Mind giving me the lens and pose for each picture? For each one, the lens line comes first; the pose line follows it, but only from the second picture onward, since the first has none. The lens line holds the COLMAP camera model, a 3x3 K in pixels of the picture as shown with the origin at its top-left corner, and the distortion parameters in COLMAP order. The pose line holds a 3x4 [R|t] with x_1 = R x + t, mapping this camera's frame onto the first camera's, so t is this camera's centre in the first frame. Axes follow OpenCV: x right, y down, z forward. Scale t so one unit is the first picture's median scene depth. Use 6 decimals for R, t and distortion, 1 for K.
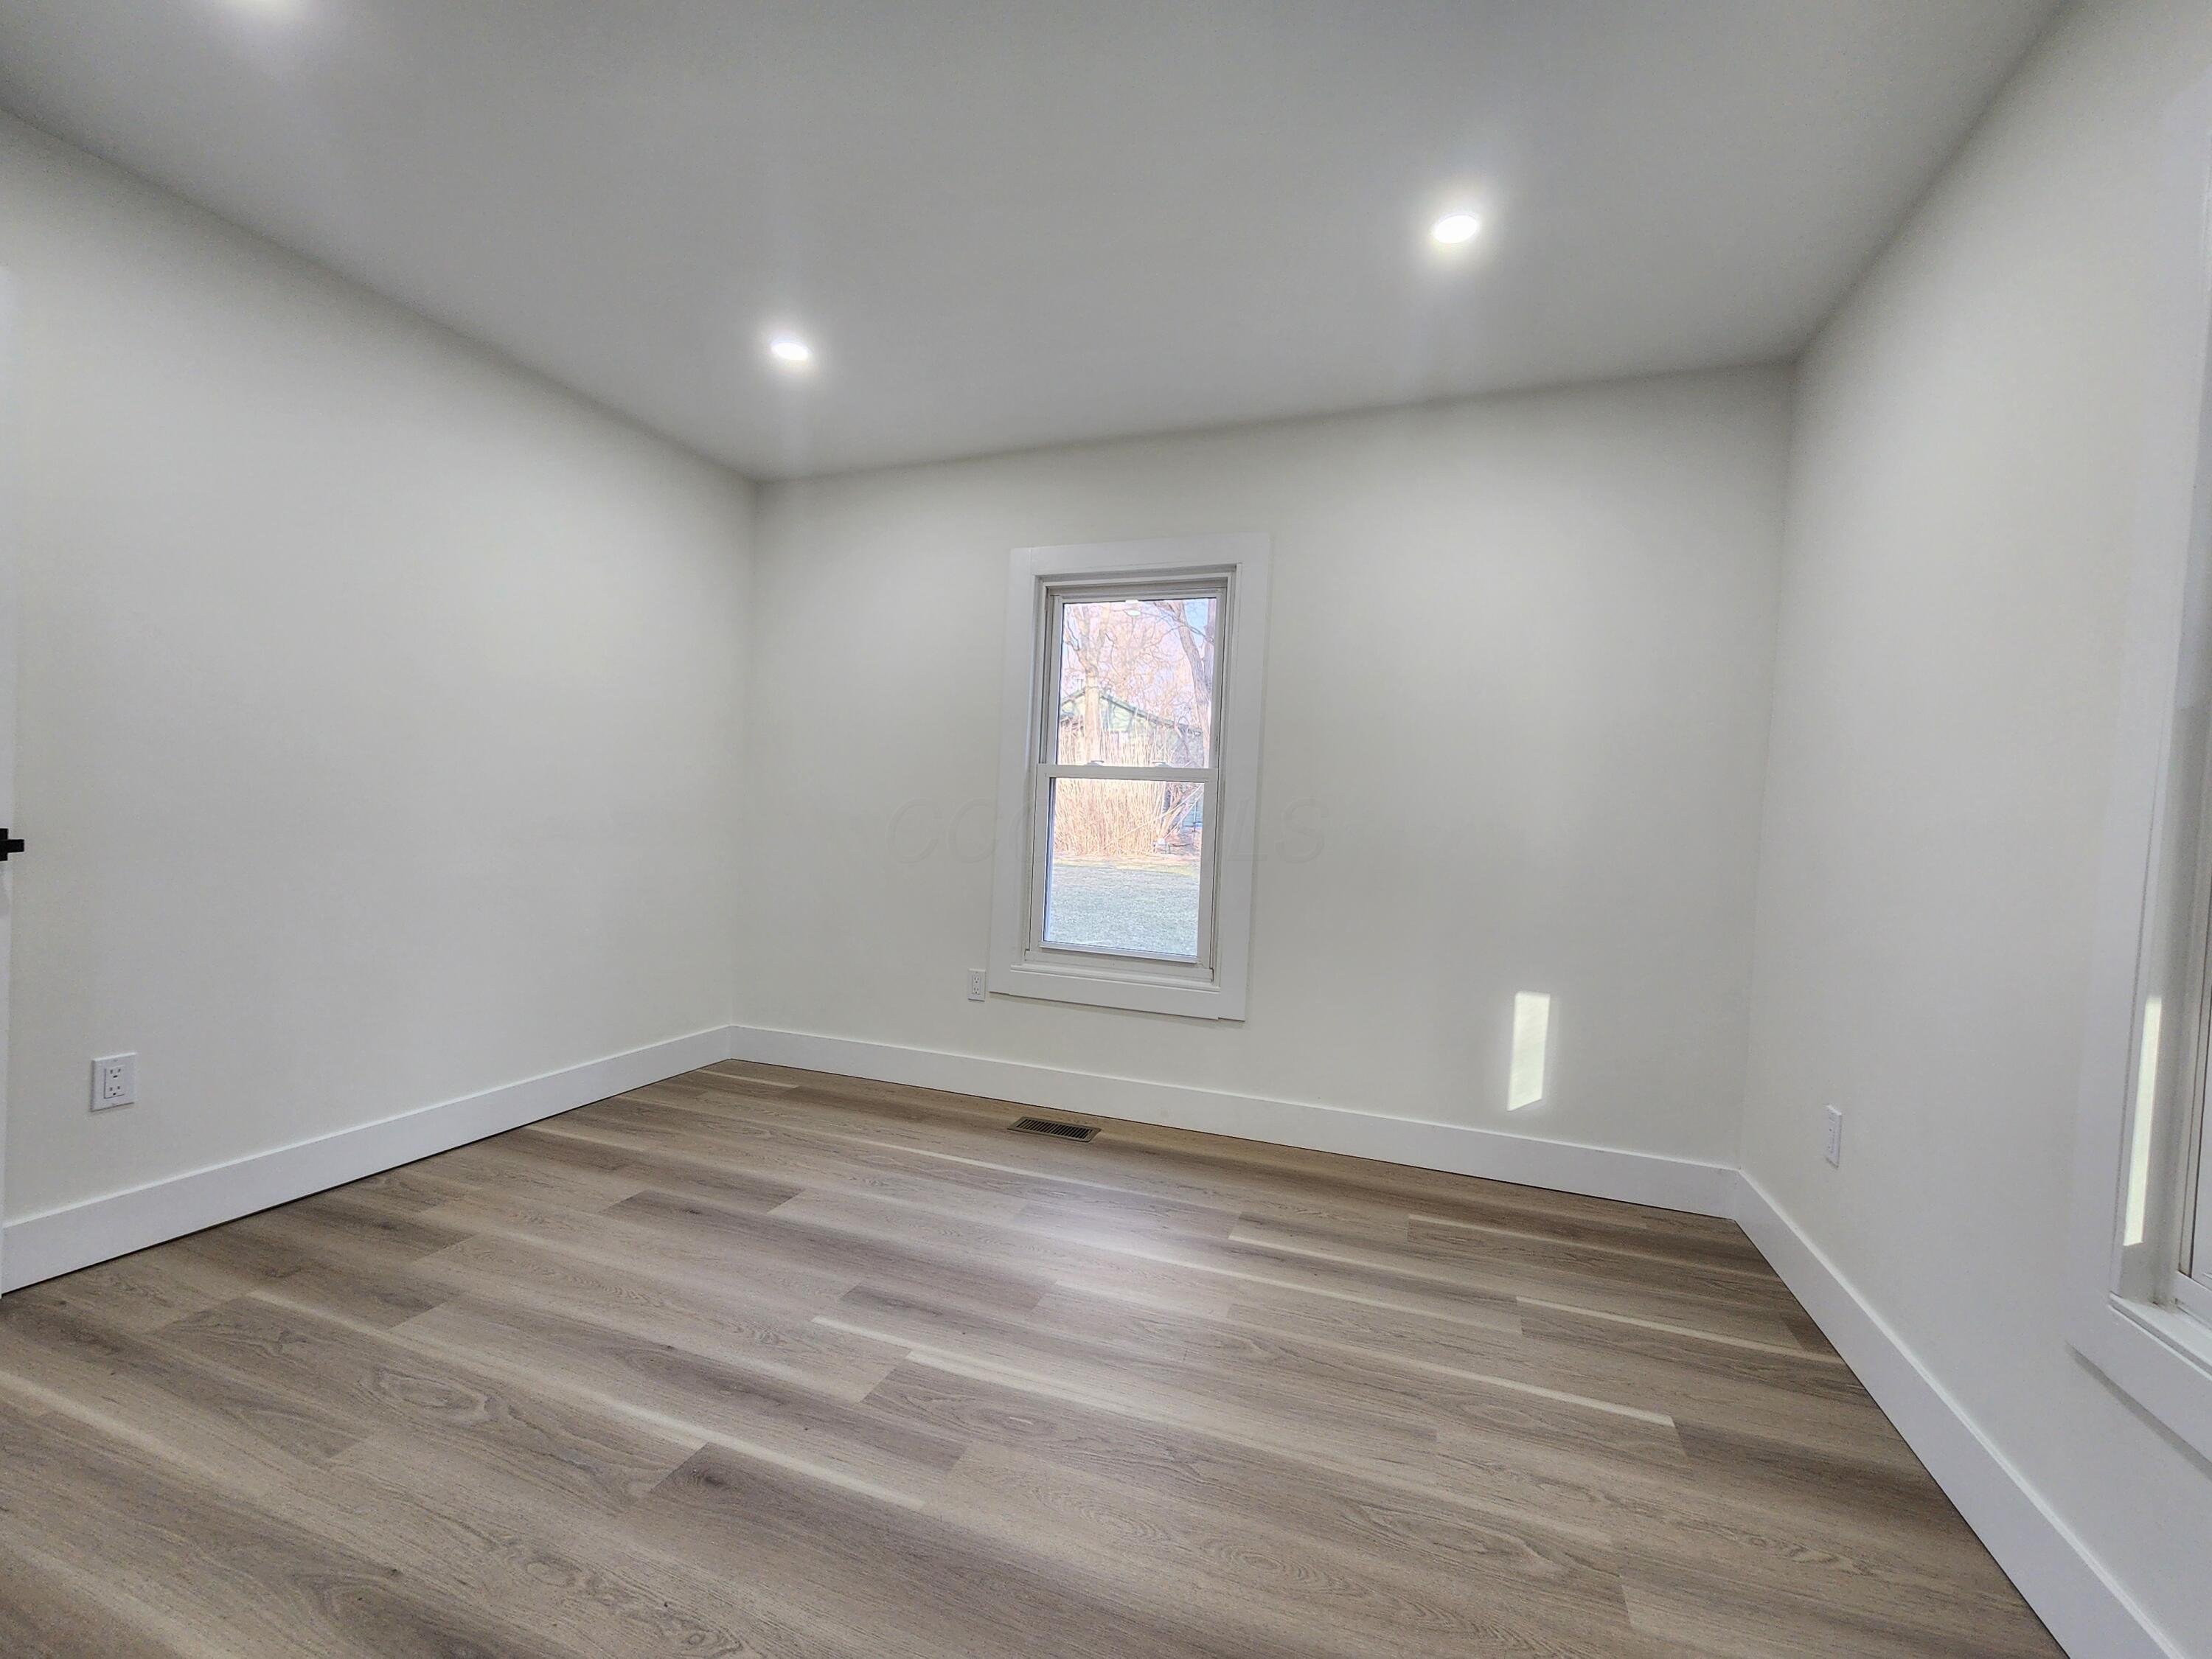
lens RADIAL K [[902.2, 0, 1106.0], [0, 902.2, 829.5], [0, 0, 1]] dist [0.001125, 0.000256]
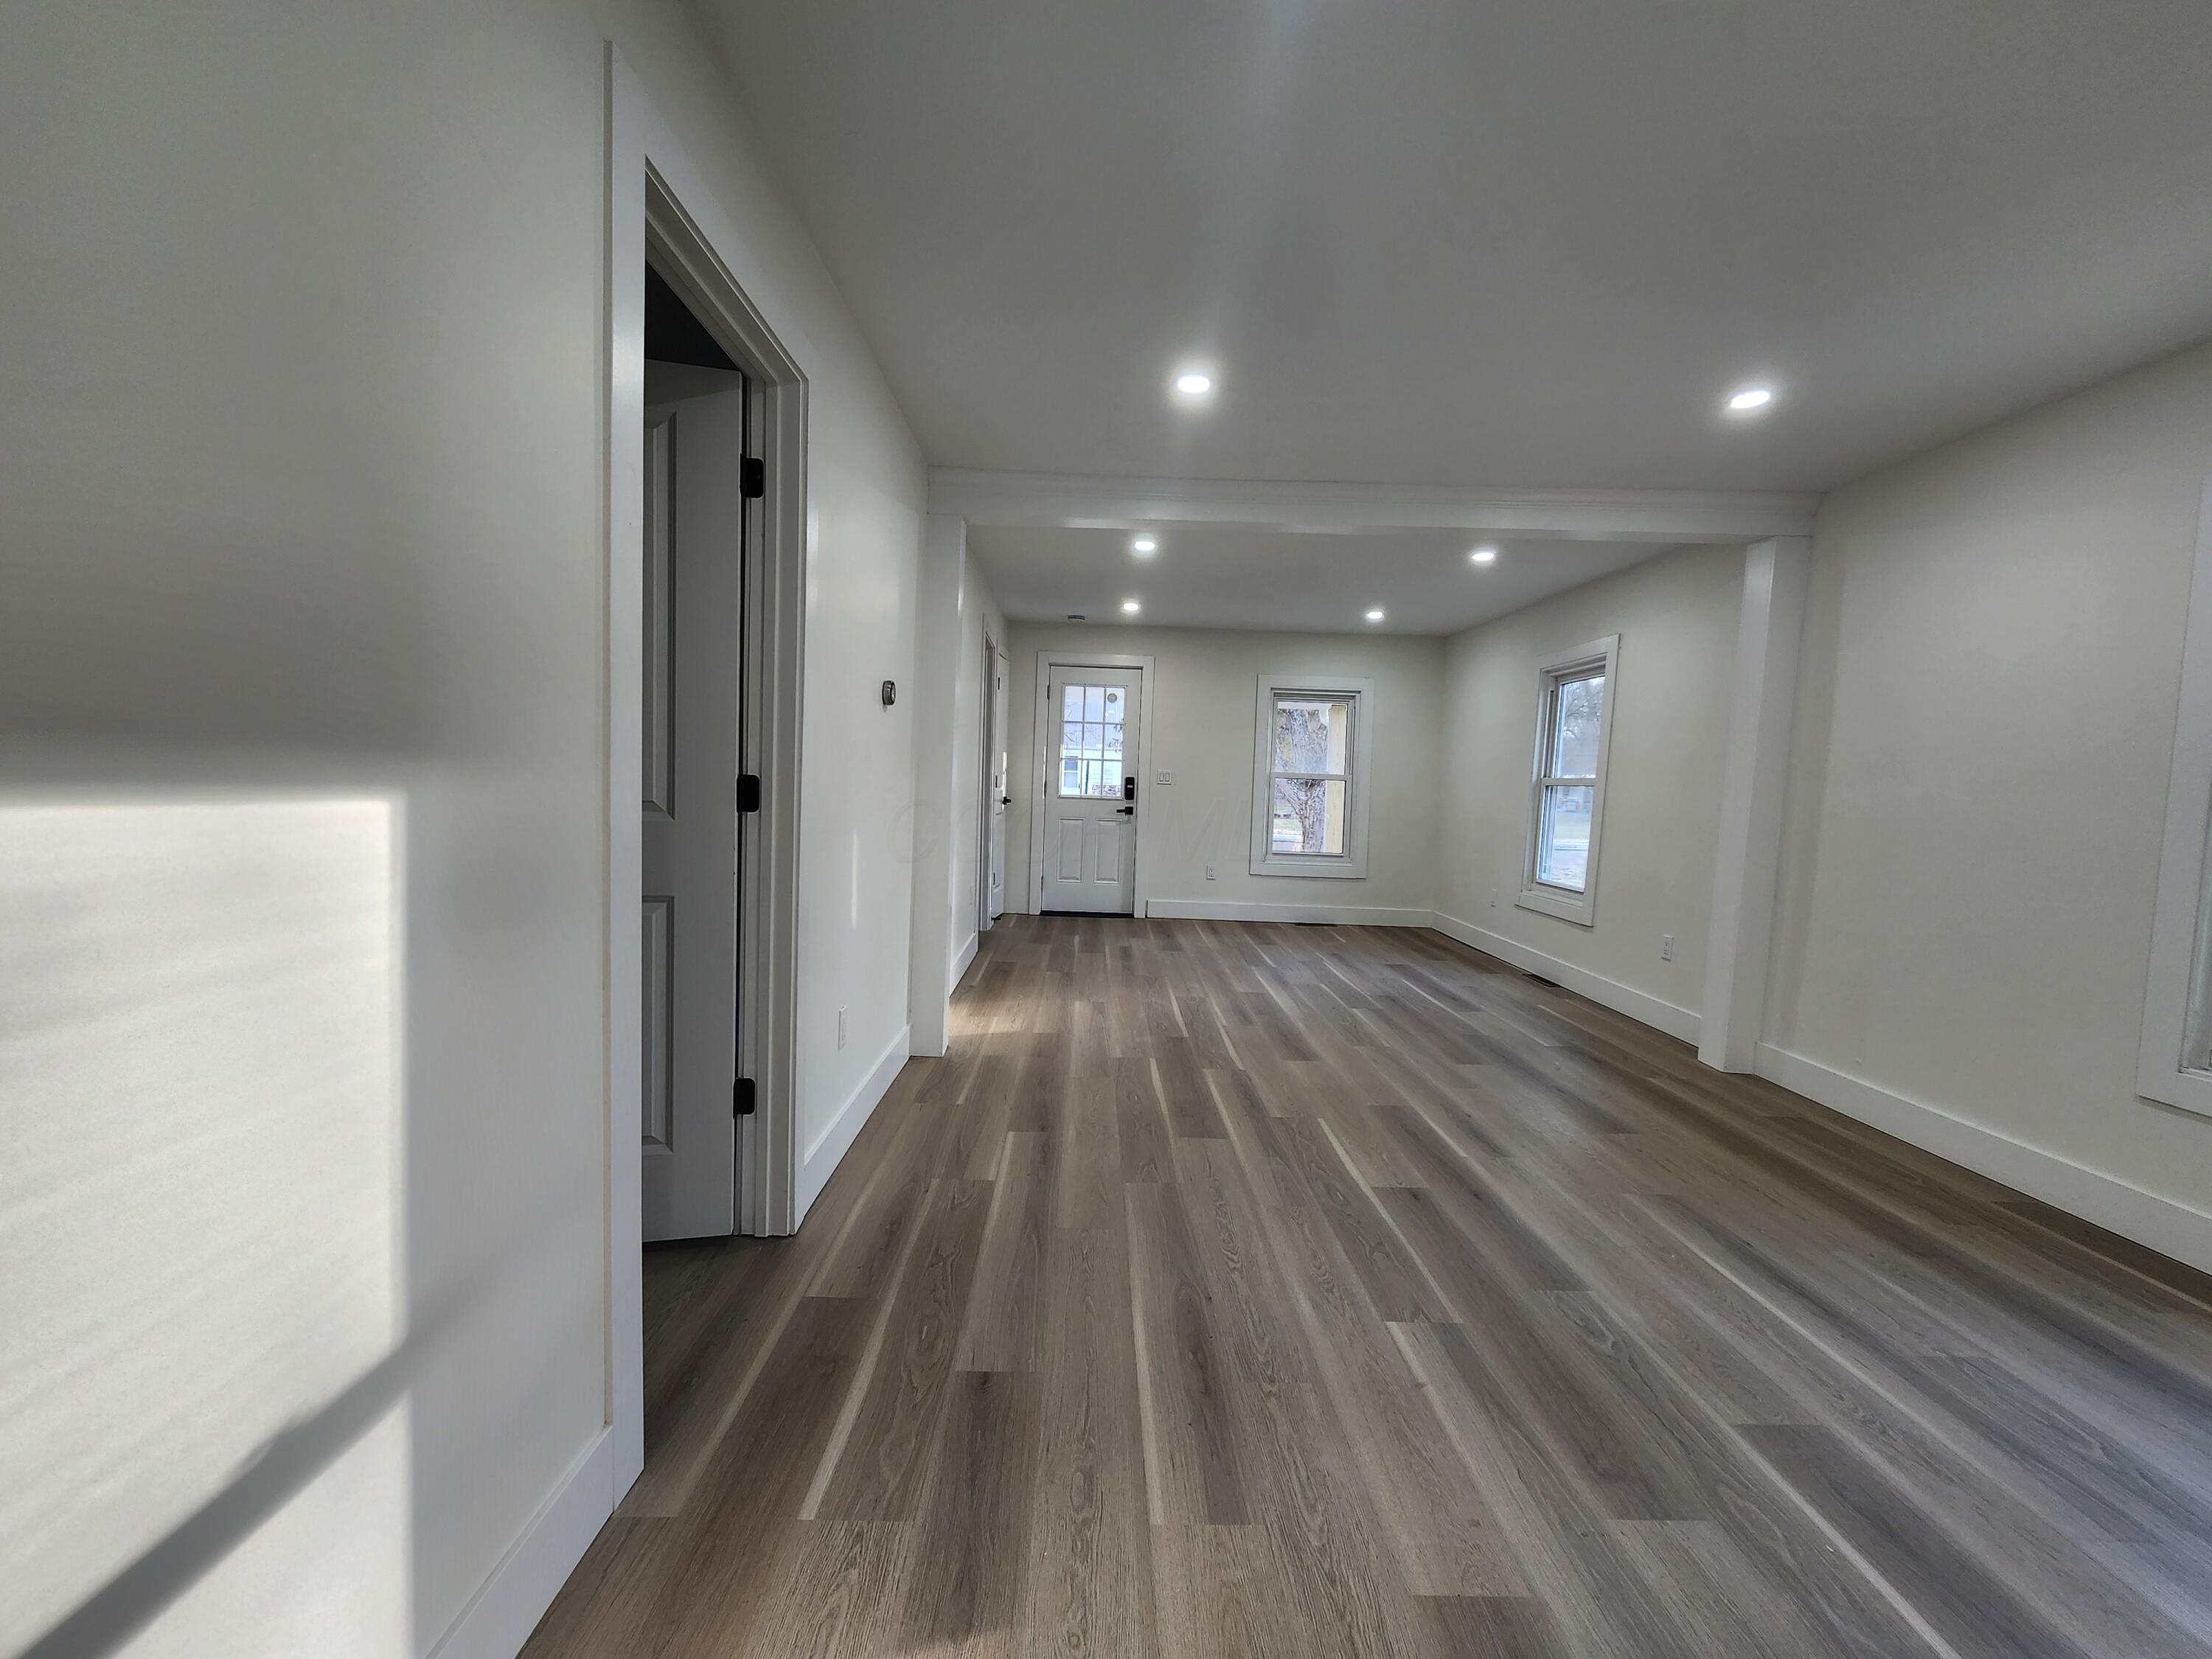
lens RADIAL K [[902.2, 0, 1106.0], [0, 902.2, 829.5], [0, 0, 1]] dist [0.001125, 0.000256]
pose [[0.355628, 0.018477, -0.934445, 0.174221], [-0.049325, 0.998782, 0.000977, 0.009236], [0.933325, 0.045743, 0.356107, -0.056405]]
